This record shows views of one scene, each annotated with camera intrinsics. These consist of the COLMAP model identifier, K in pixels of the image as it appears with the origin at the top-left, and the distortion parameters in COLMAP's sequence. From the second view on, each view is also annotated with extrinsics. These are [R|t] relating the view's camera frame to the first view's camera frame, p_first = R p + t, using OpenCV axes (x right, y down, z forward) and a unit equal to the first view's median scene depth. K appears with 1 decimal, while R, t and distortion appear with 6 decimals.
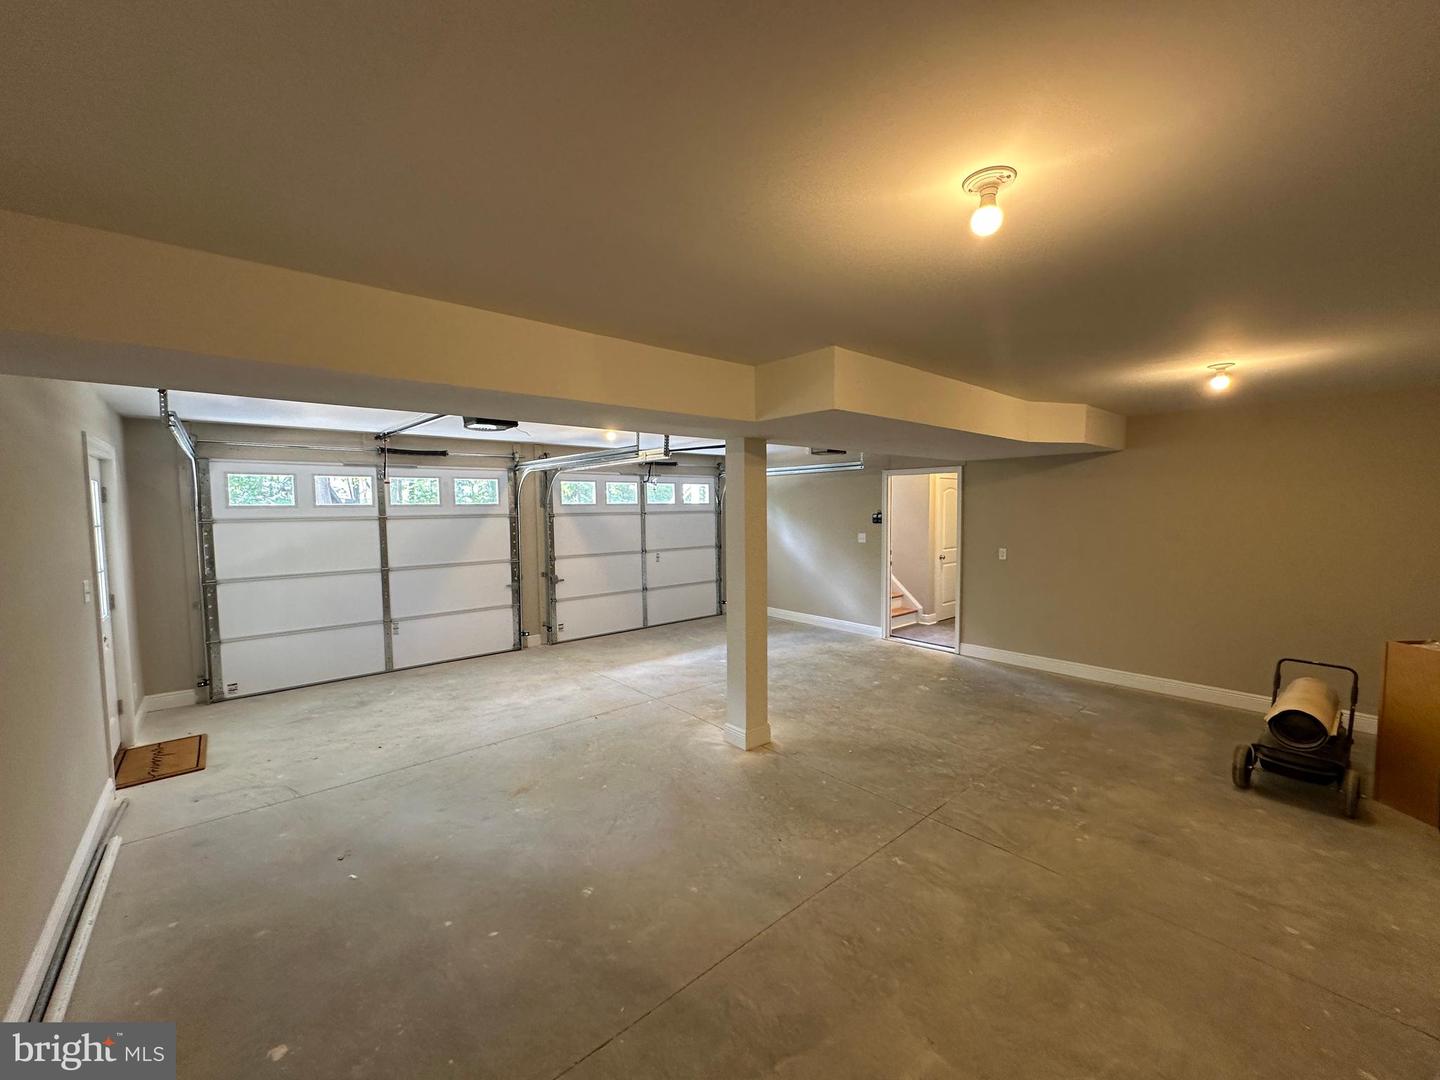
lens RADIAL K [[572.2, 0, 719.6], [0, 572.2, 539.0], [0, 0, 1]] dist [-0.001539, -0.000163]
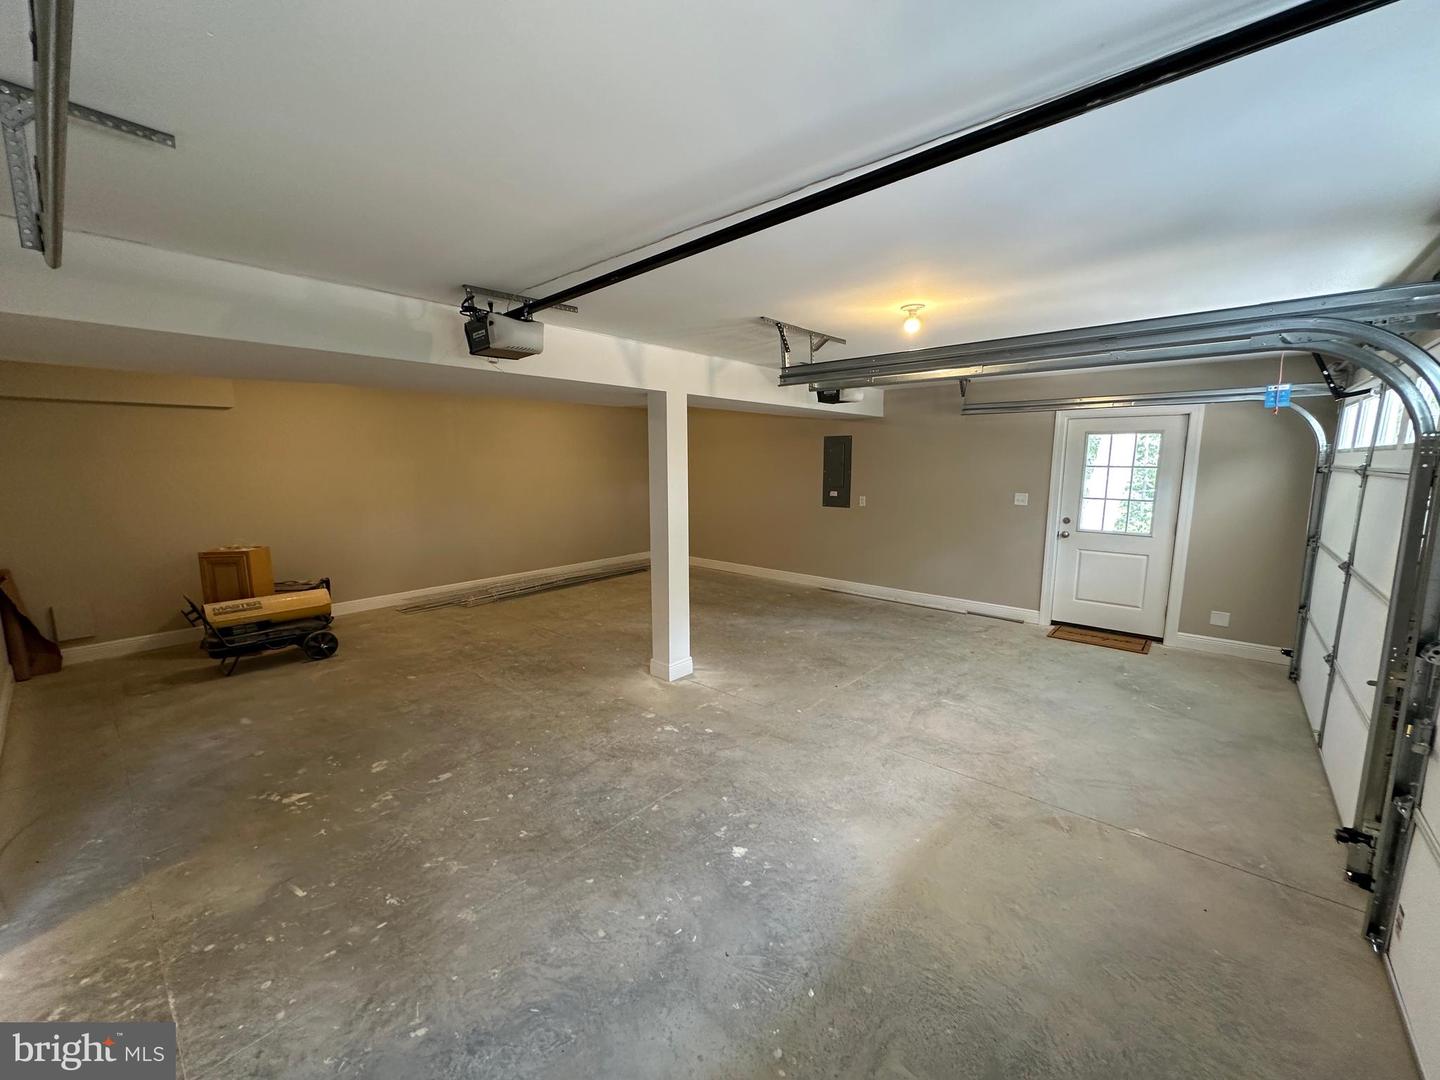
lens RADIAL K [[572.2, 0, 720.8], [0, 572.2, 540.4], [0, 0, 1]] dist [-0.001539, -0.000163]
pose [[-0.990007, 0.030006, -0.137792, 0.089959], [0.001412, 0.979161, 0.203079, -0.107250], [0.141014, 0.200855, -0.969419, 1.840778]]
